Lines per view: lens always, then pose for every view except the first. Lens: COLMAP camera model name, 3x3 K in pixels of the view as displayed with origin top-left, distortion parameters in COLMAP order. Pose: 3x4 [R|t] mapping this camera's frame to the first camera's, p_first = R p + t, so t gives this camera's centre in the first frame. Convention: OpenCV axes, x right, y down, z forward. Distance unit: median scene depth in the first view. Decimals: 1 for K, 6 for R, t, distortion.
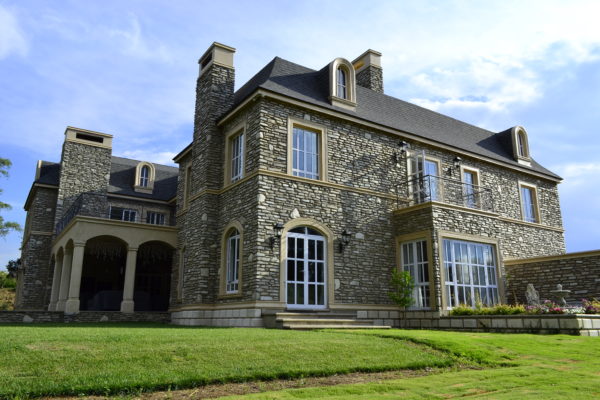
lens RADIAL K [[481.2, 0, 295.4], [0, 481.2, 202.5], [0, 0, 1]] dist [-0.004743, 0.004586]
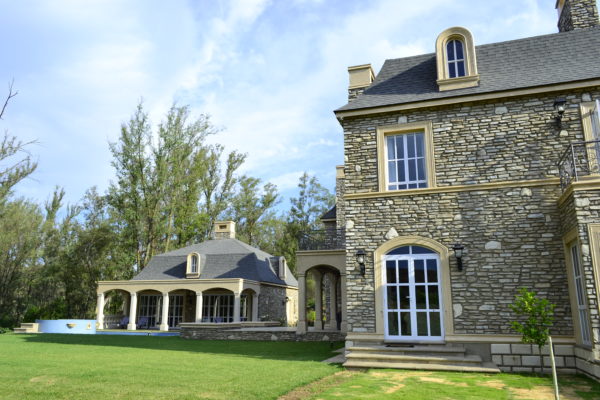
lens RADIAL K [[481.2, 0, 299.8], [0, 481.2, 200.5], [0, 0, 1]] dist [-0.004743, 0.004586]
pose [[0.616949, -0.183044, -0.765421, 0.570062], [0.189733, 0.978483, -0.081066, 0.002790], [0.763790, -0.095212, 0.638404, 0.288931]]
